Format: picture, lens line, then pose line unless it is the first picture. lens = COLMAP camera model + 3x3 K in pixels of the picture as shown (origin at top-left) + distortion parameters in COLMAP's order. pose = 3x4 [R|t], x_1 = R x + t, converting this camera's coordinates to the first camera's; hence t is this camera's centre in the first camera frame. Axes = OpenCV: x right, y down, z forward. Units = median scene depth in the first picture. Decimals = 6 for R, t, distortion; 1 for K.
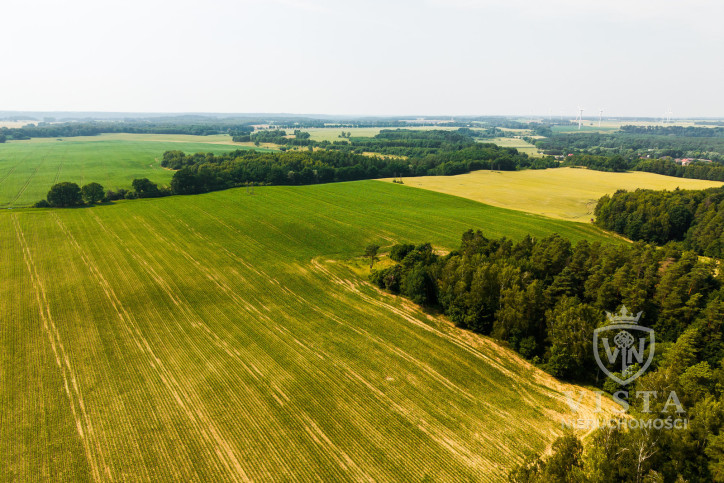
lens RADIAL K [[528.6, 0, 365.3], [0, 528.6, 241.4], [0, 0, 1]] dist [-0.007331, -0.008825]
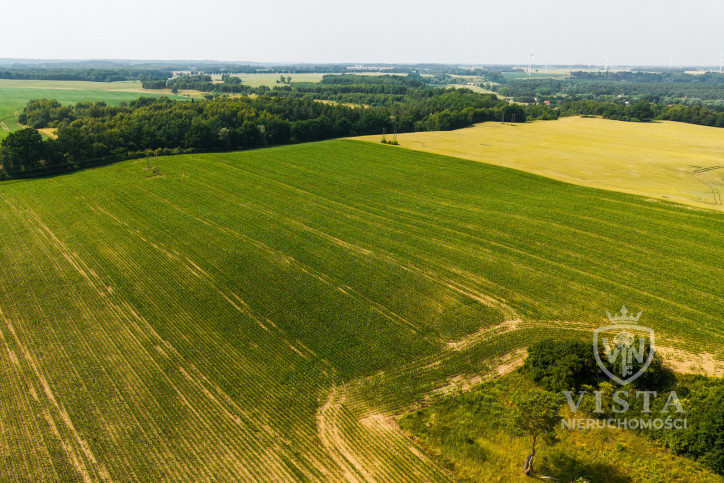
lens RADIAL K [[528.6, 0, 365.3], [0, 528.6, 241.4], [0, 0, 1]] dist [-0.007331, -0.008825]
pose [[0.992005, -0.040675, 0.119468, -0.028107], [0.029856, 0.995403, 0.090998, -0.026633], [-0.122620, -0.086704, 0.988659, 0.179958]]
